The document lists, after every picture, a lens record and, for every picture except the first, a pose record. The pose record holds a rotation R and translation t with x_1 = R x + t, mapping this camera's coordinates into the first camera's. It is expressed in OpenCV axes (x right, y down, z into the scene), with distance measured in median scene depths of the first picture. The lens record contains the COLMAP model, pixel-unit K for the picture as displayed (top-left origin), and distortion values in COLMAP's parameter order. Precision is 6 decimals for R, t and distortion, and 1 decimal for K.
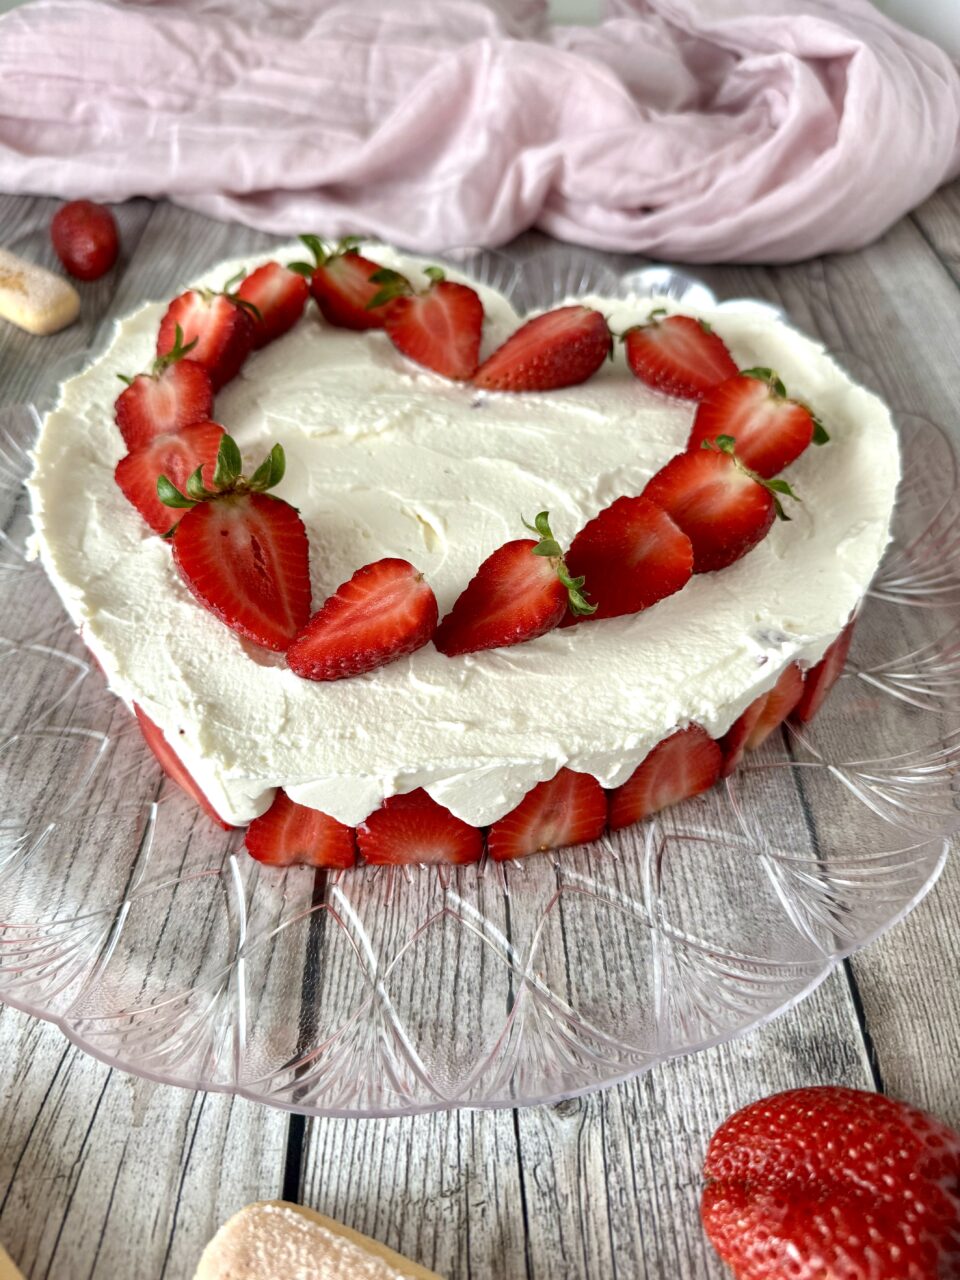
lens RADIAL K [[914.6, 0, 480.0], [0, 914.6, 640.0], [0, 0, 1]] dist [-0.002554, -0.000982]
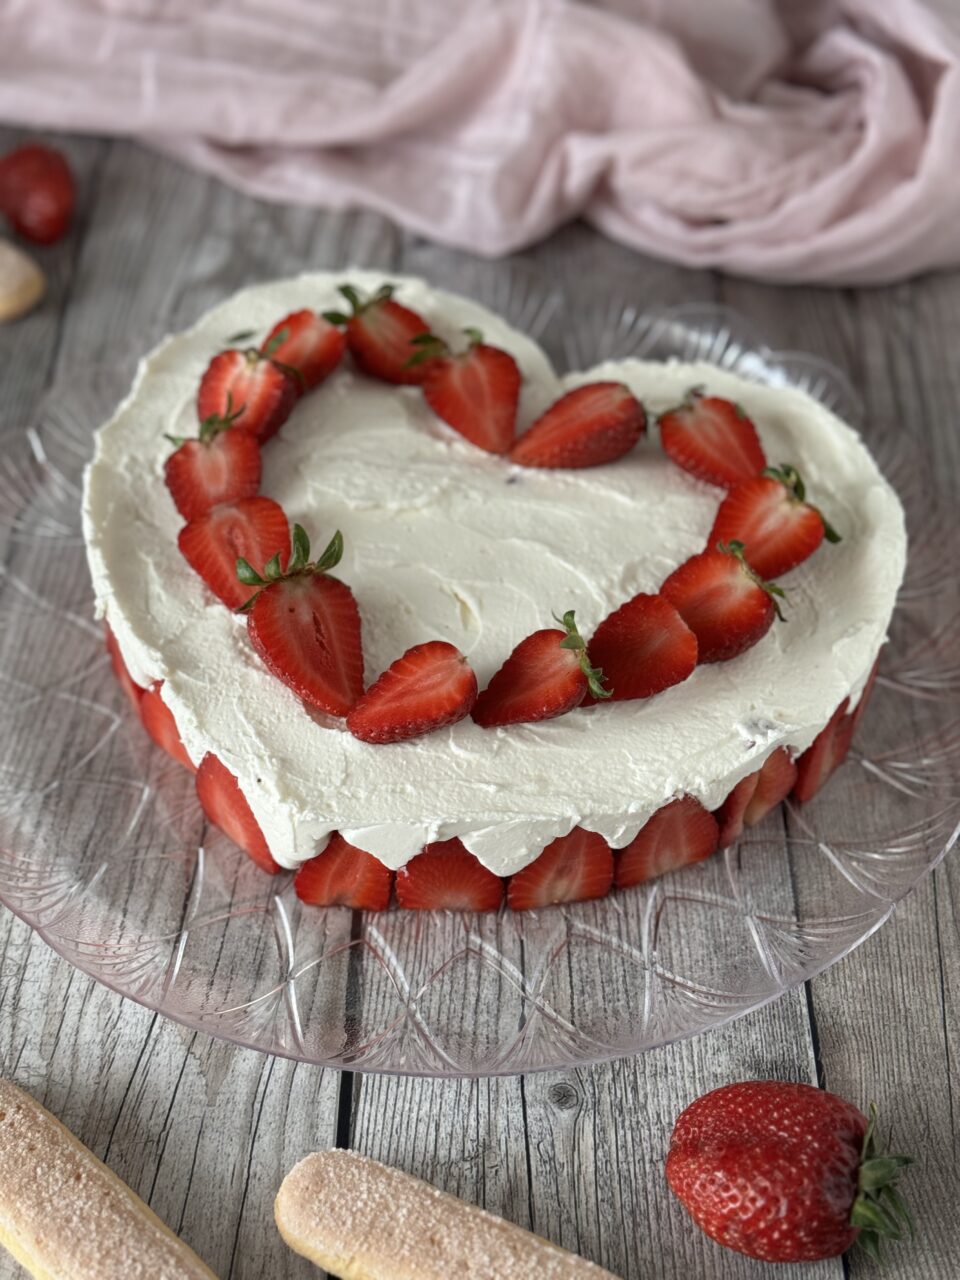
lens RADIAL K [[1798.9, 0, 480.0], [0, 1798.9, 640.0], [0, 0, 1]] dist [-0.045625, 1.734793]
pose [[0.998496, 0.050215, 0.022007, -0.093464], [-0.049862, 0.998623, -0.016311, -0.055386], [-0.022796, 0.015189, 0.999625, -1.275331]]
